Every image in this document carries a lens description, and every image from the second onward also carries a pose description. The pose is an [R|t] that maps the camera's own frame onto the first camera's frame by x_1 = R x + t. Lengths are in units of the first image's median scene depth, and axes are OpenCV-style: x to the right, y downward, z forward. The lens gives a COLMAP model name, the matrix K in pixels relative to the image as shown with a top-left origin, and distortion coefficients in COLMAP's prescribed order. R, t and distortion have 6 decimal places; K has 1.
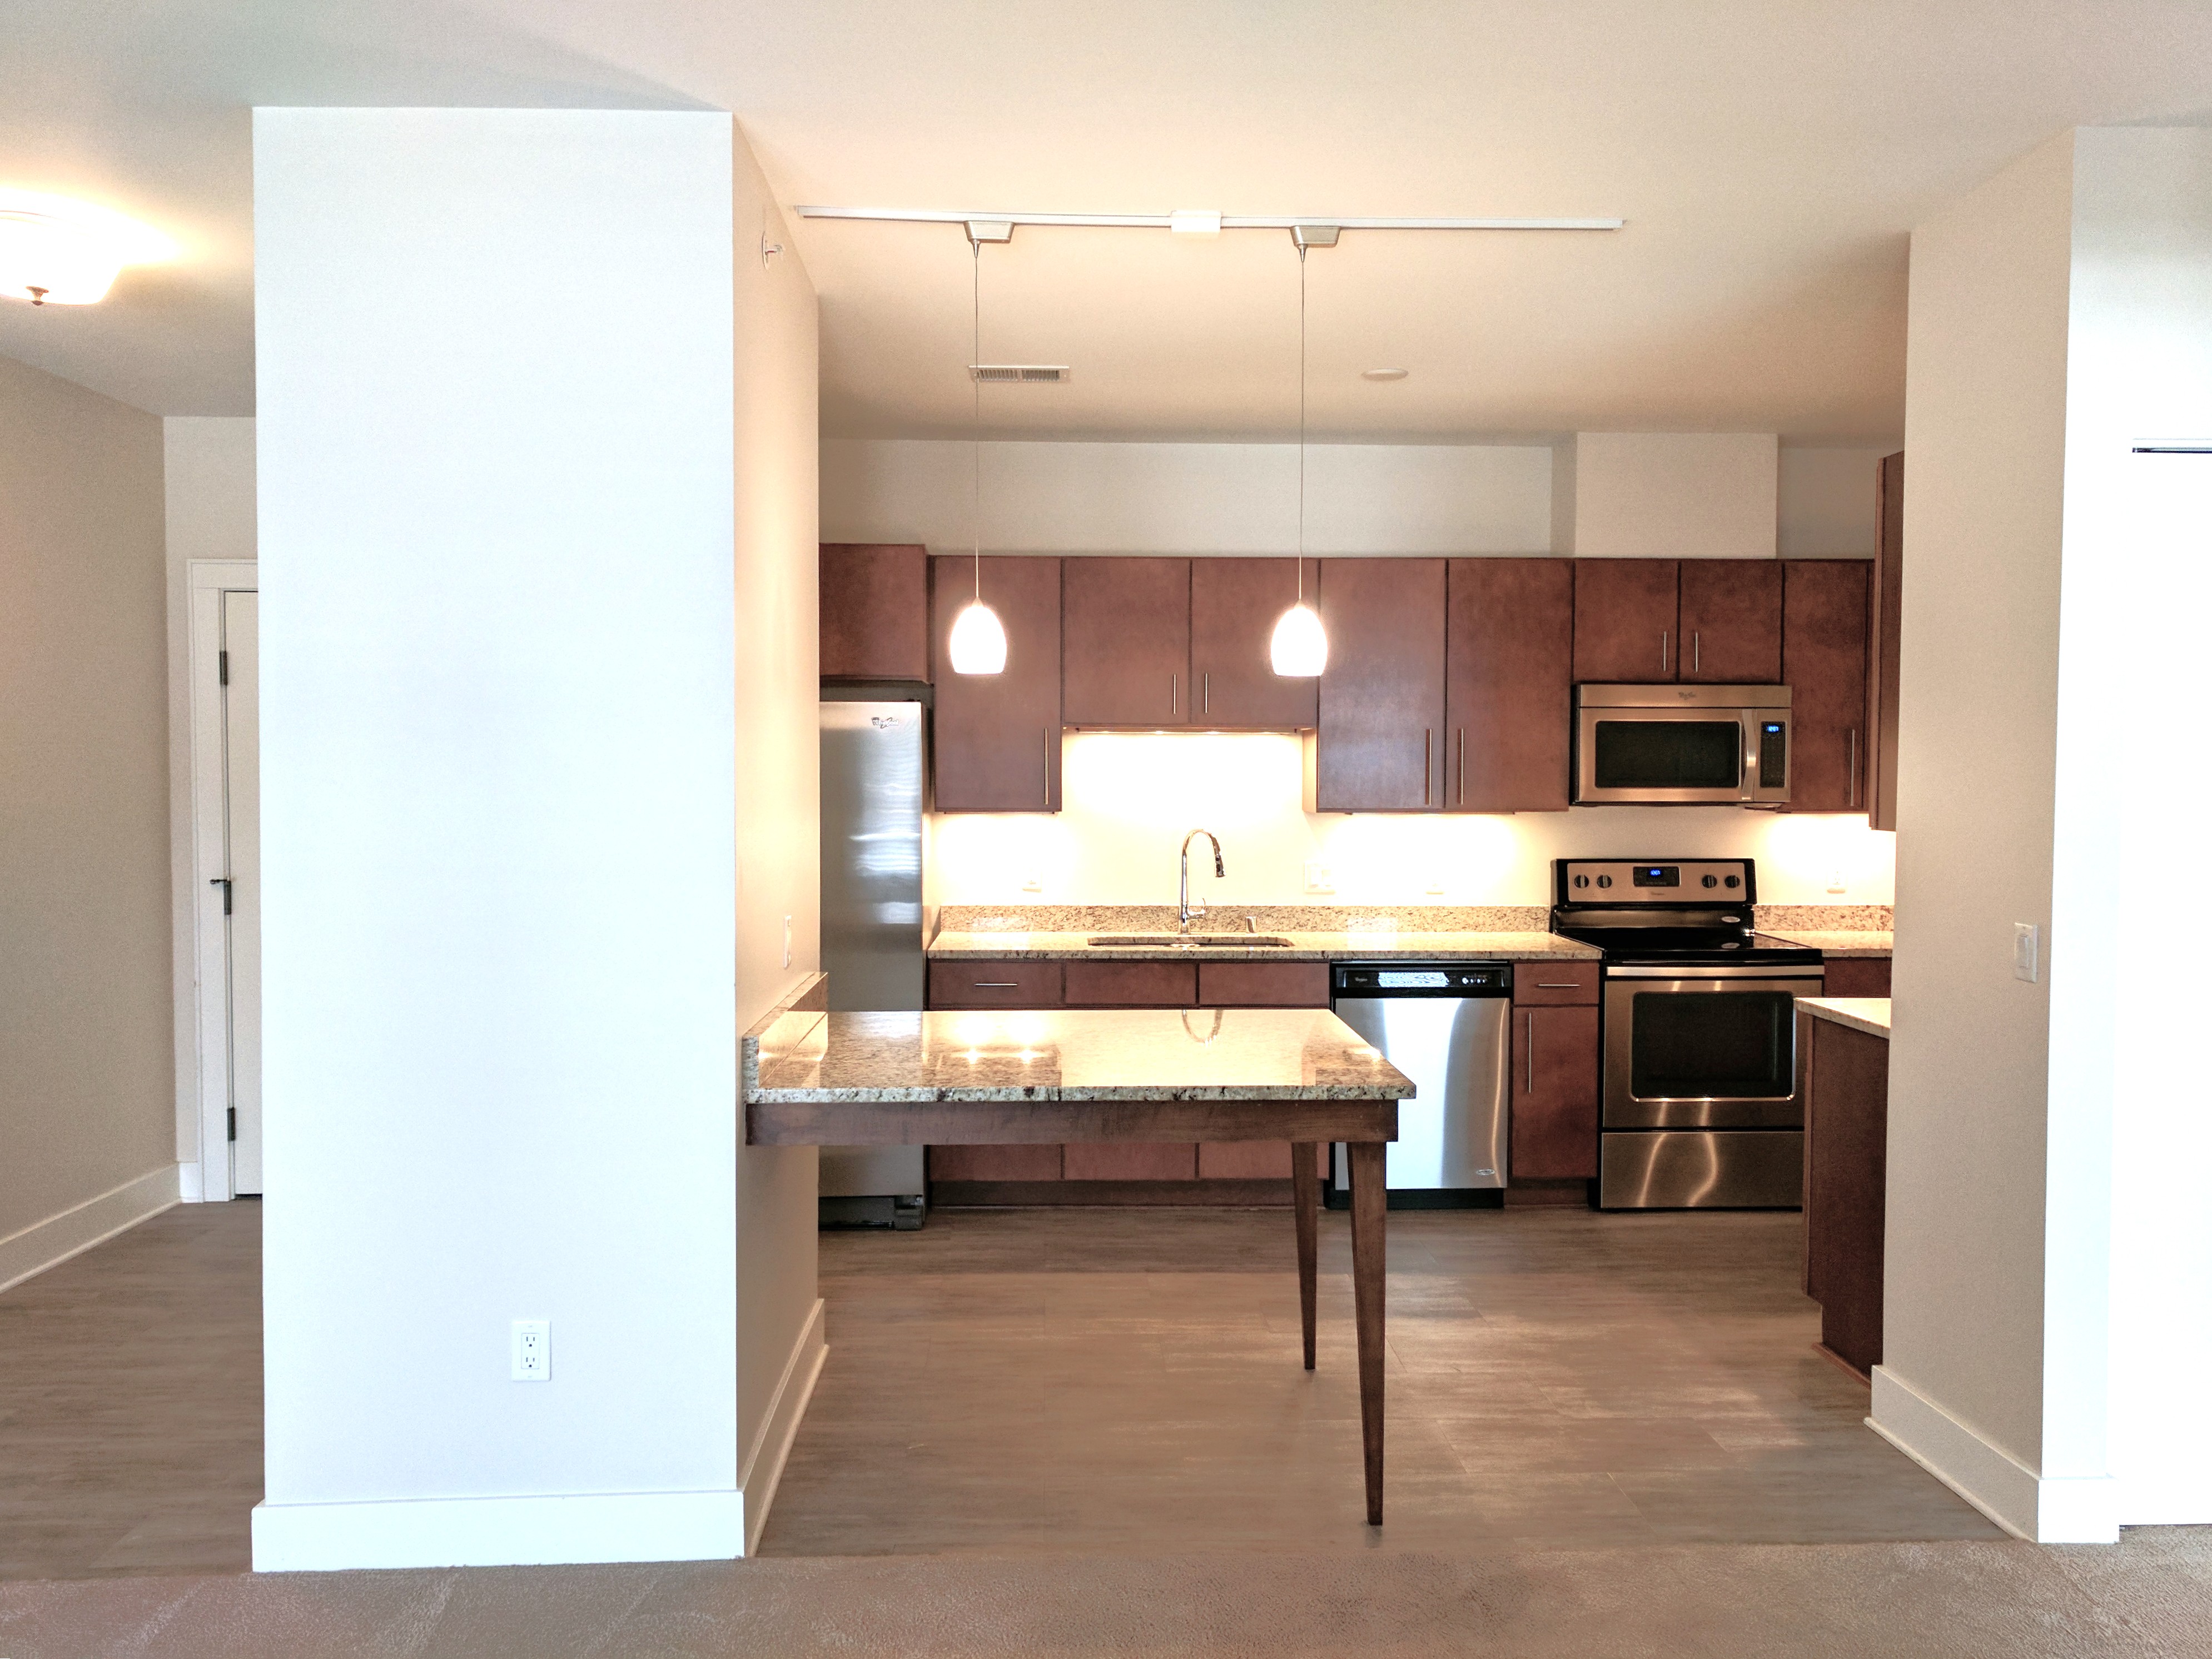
lens RADIAL K [[1680.4, 0, 1097.4], [0, 1680.4, 834.0], [0, 0, 1]] dist [0.009200, -0.003137]
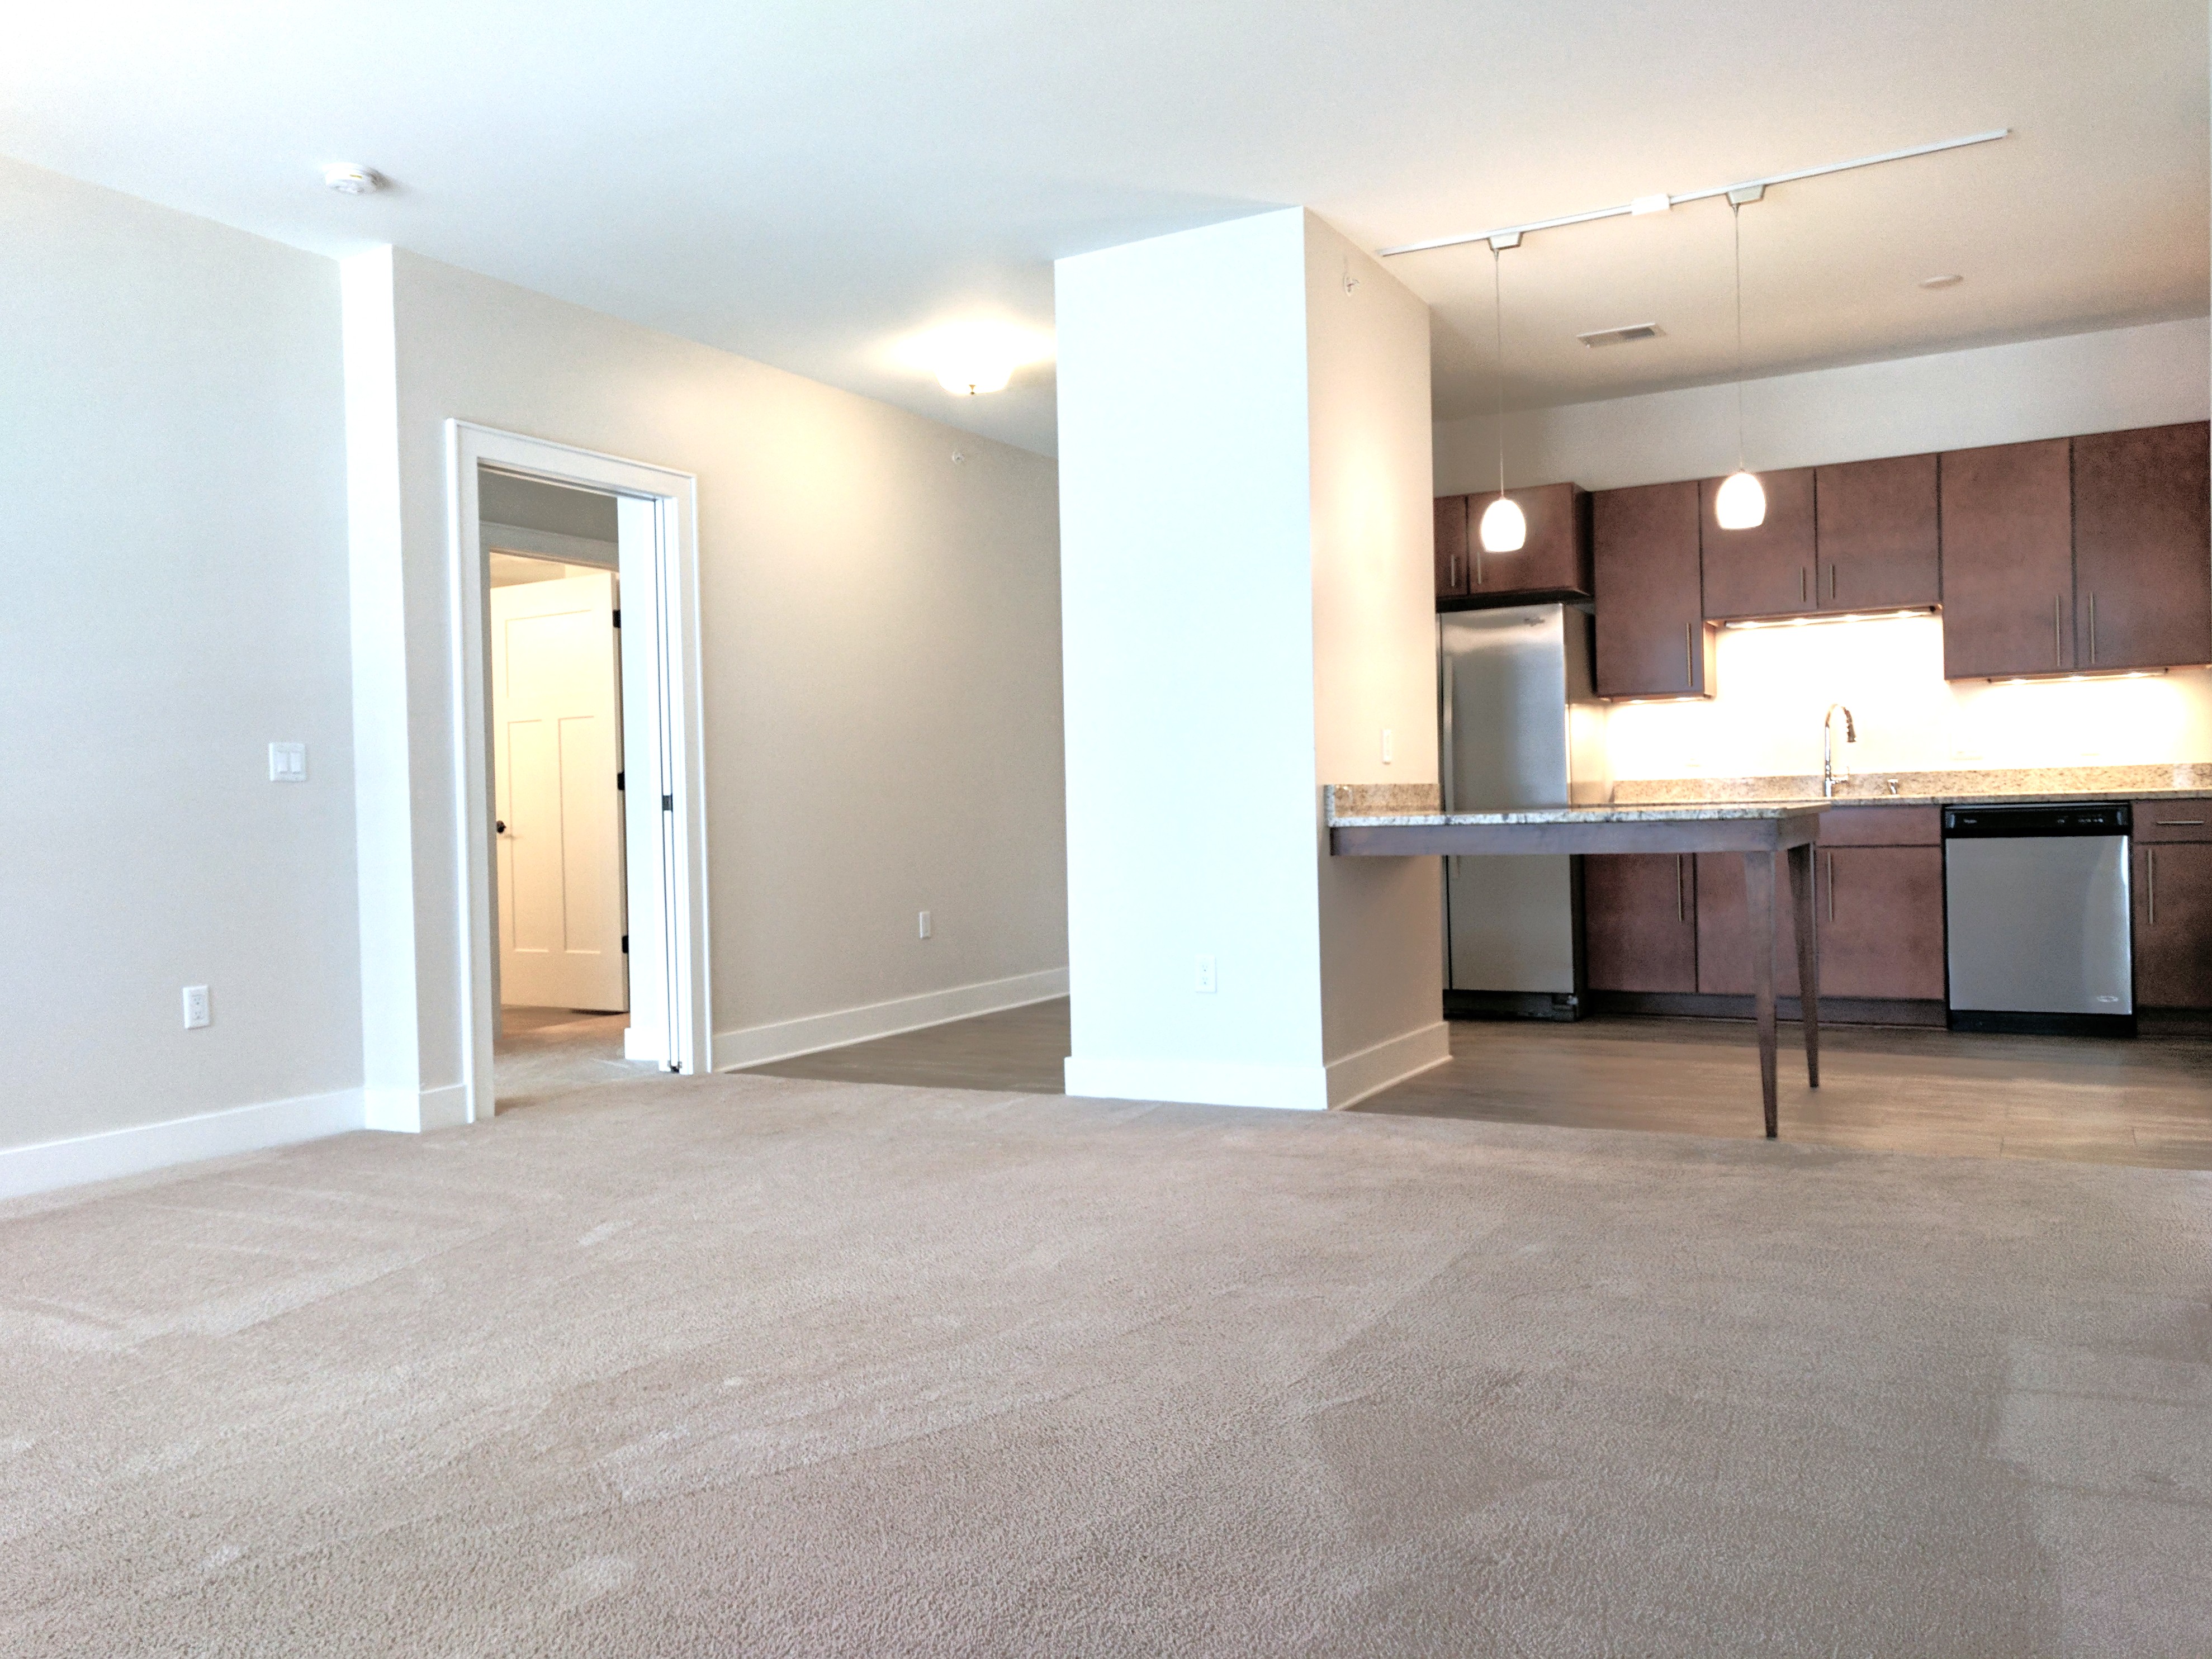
lens RADIAL K [[1680.6, 0, 1097.4], [0, 1680.6, 834.0], [0, 0, 1]] dist [0.009200, -0.003137]
pose [[0.853123, -0.016199, -0.521458, 0.256058], [0.007657, 0.999799, -0.018530, 0.116391], [0.521653, 0.011815, 0.853076, -0.272549]]
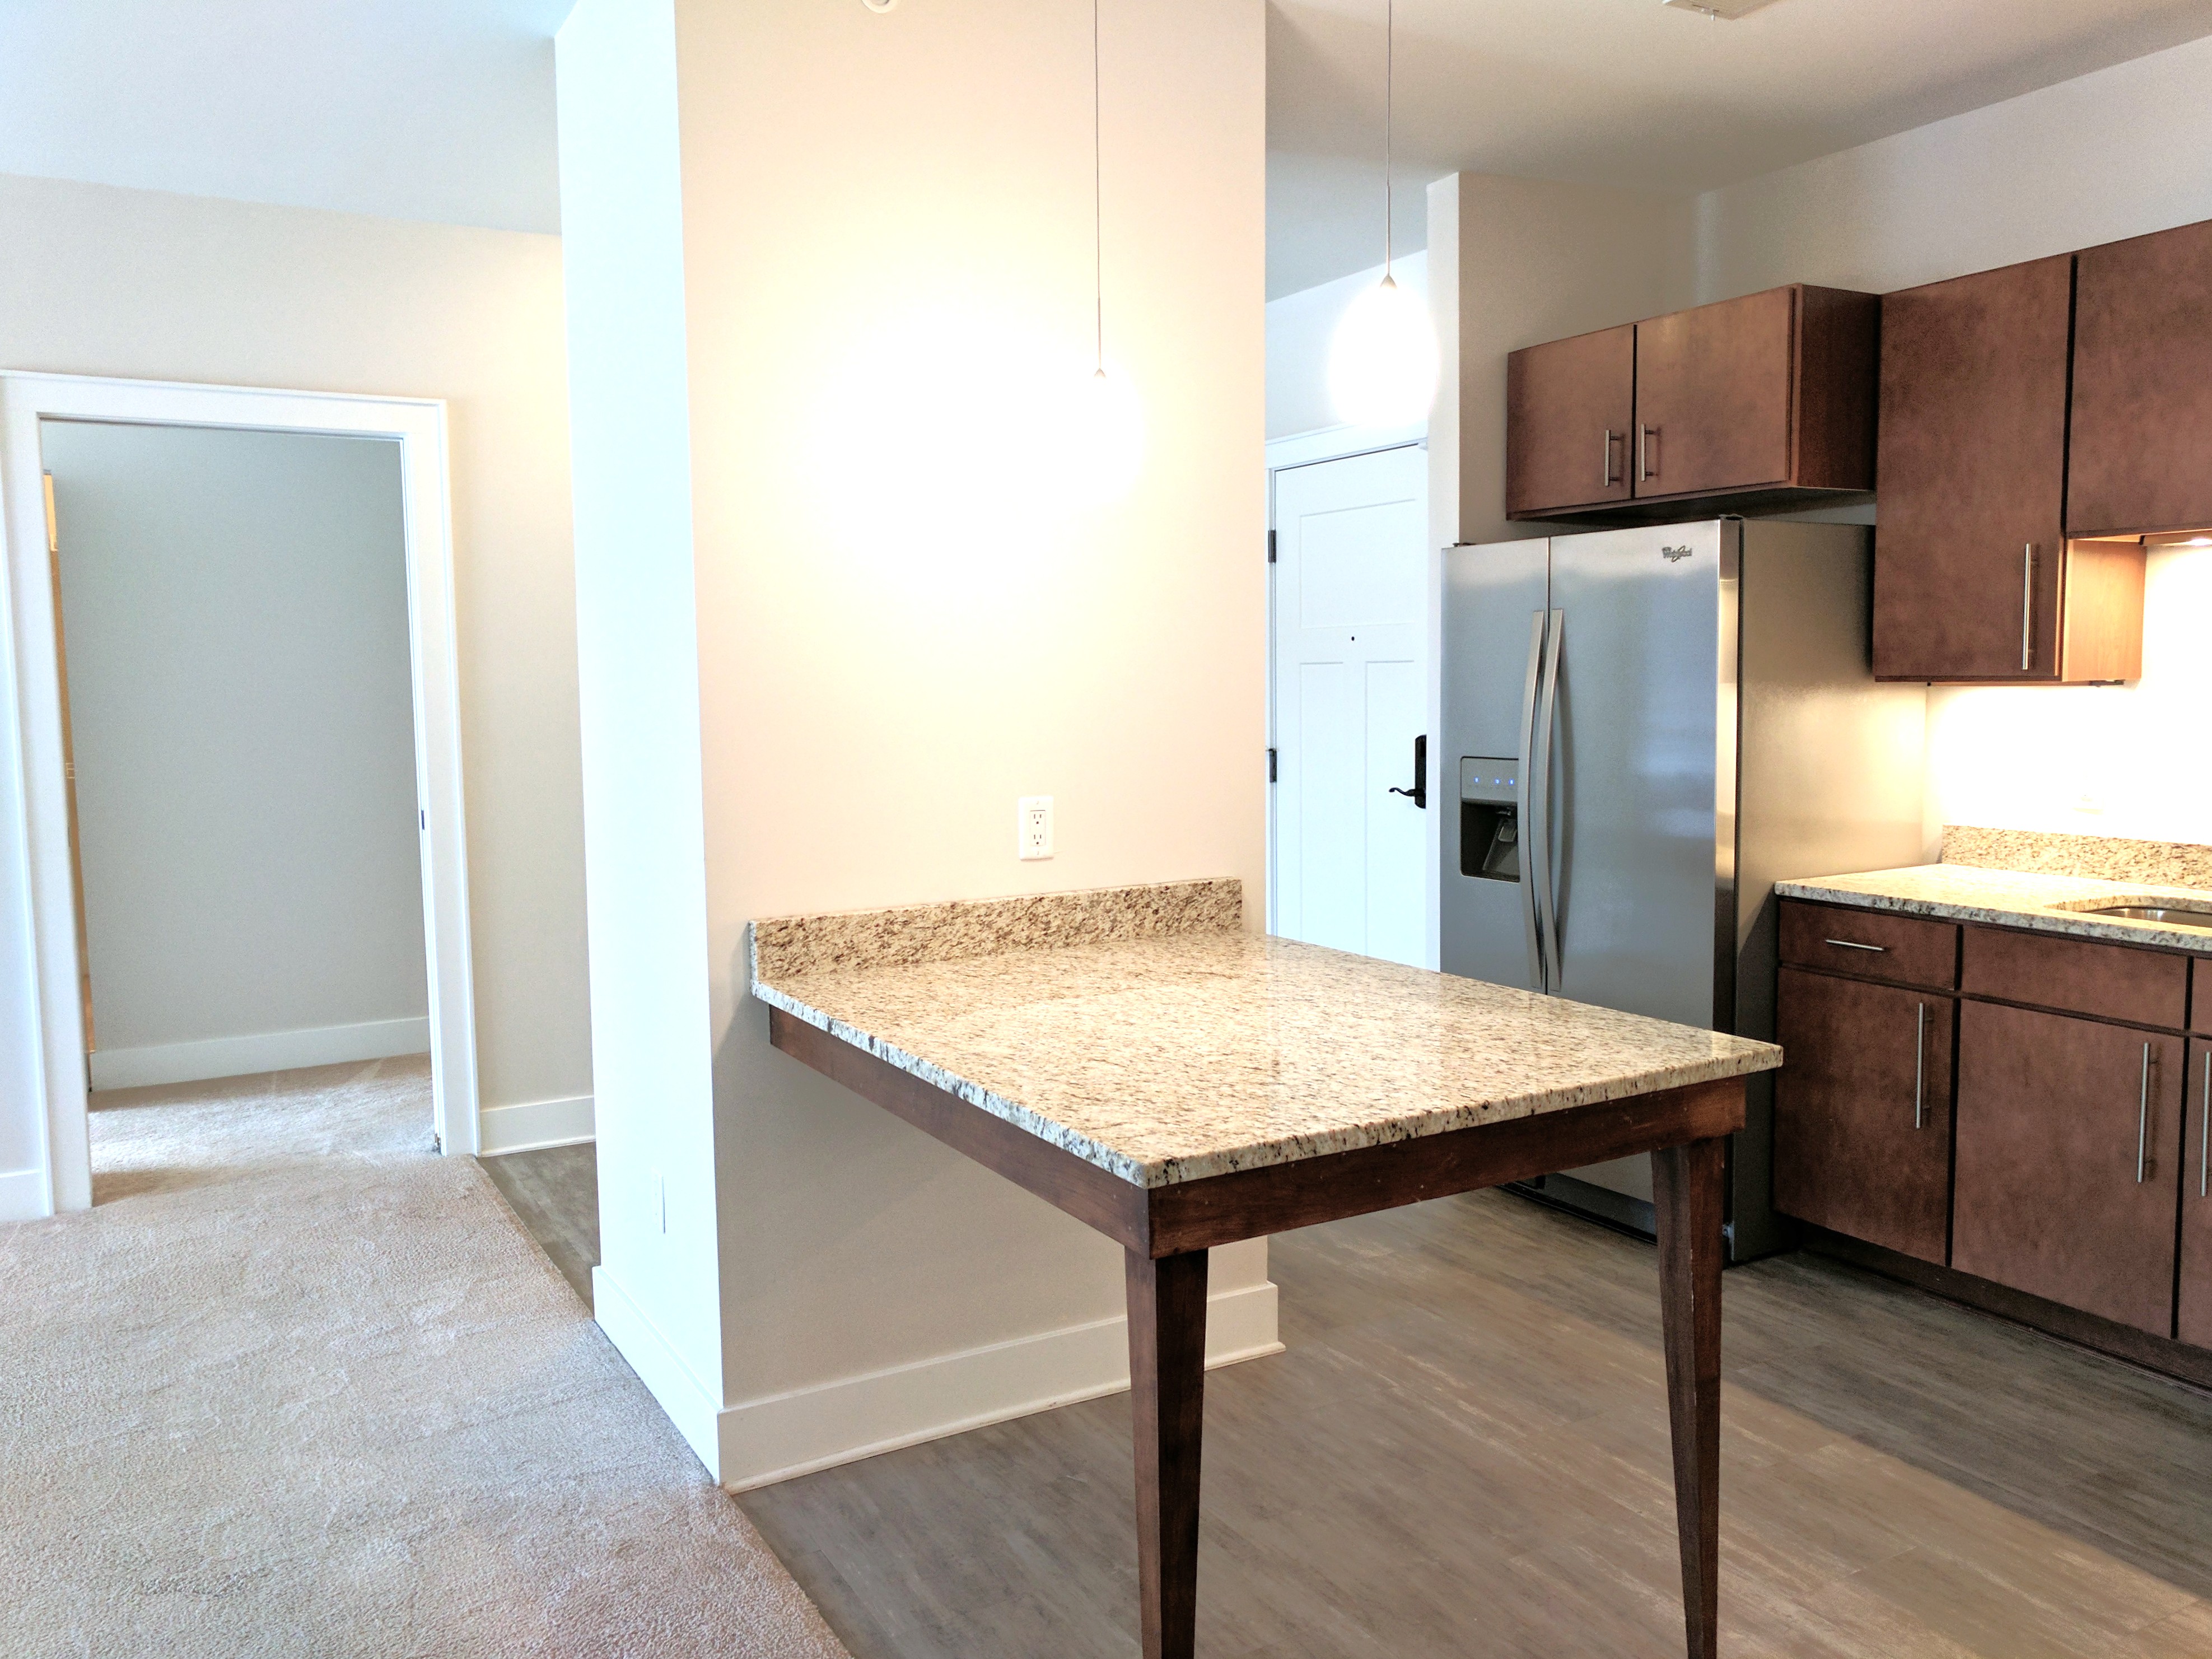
lens RADIAL K [[1680.8, 0, 1097.4], [0, 1680.8, 834.0], [0, 0, 1]] dist [0.009200, -0.003137]
pose [[0.465867, 0.077869, -0.881422, 0.392582], [-0.020116, 0.996795, 0.077430, 0.001300], [0.884626, -0.018341, 0.465940, 0.444427]]
